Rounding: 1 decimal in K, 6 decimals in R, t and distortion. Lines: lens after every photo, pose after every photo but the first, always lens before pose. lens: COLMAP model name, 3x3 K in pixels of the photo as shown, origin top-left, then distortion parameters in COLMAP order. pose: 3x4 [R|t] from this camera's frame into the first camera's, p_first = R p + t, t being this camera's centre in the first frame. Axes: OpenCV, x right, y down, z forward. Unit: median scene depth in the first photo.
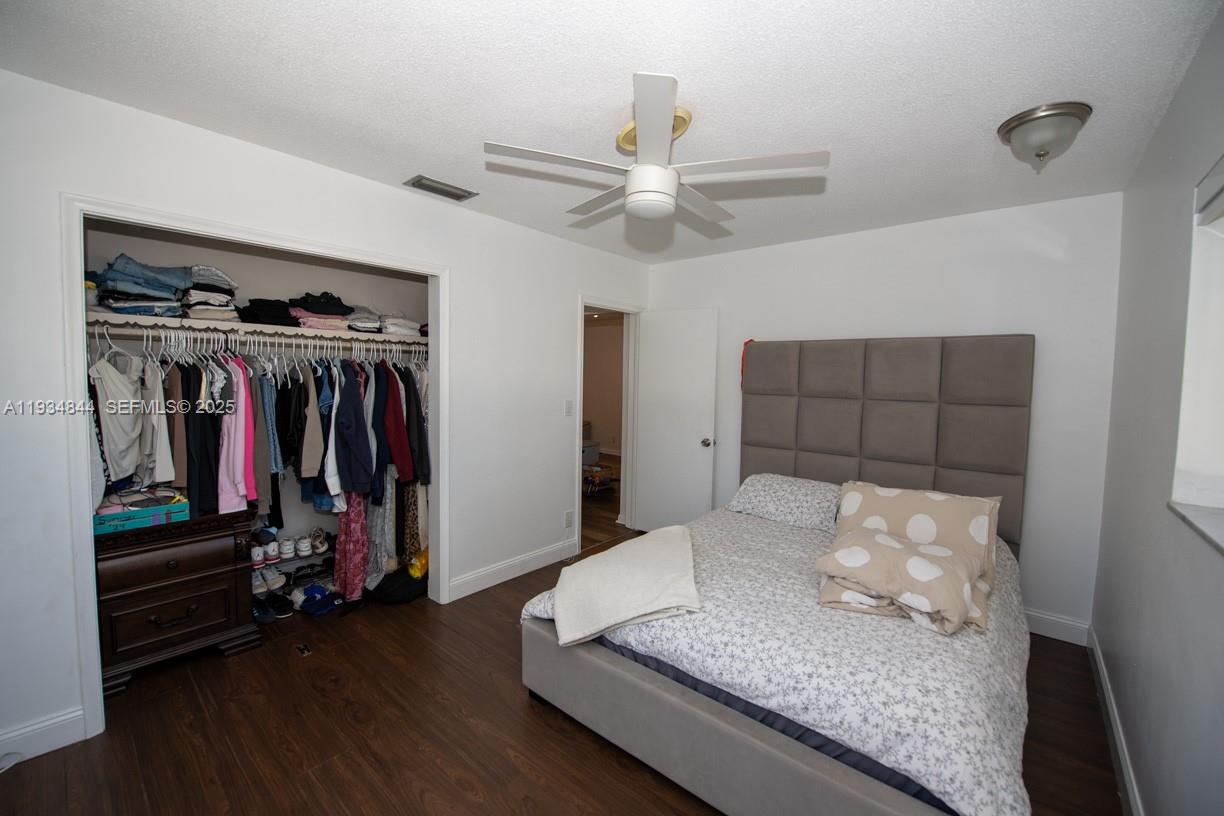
lens RADIAL K [[490.0, 0, 610.0], [0, 490.0, 401.8], [0, 0, 1]] dist [-0.015749, -0.000634]
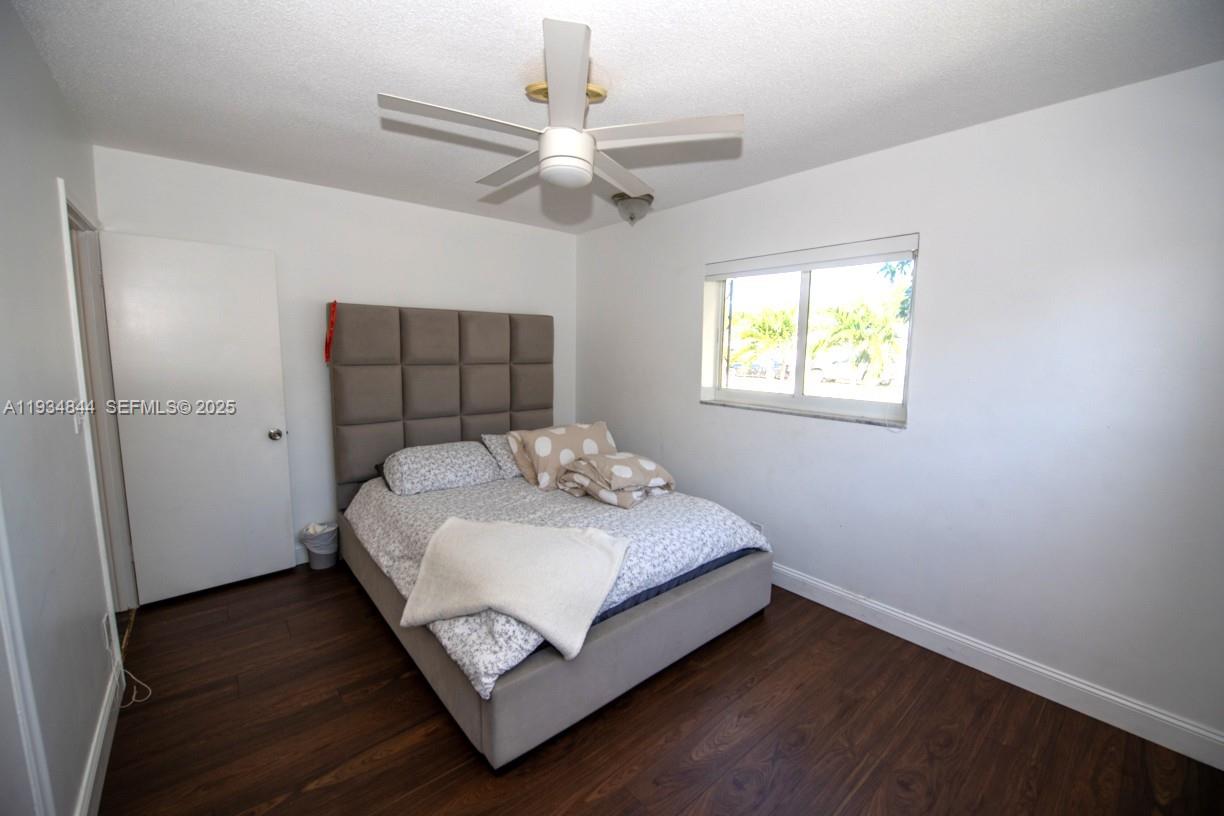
lens RADIAL K [[490.0, 0, 612.7], [0, 490.0, 404.8], [0, 0, 1]] dist [-0.001365, -0.000104]
pose [[0.163450, -0.133401, 0.977491, -0.913040], [0.044675, 0.990800, 0.127747, -0.069703], [-0.985540, 0.022789, 0.167906, 0.772267]]
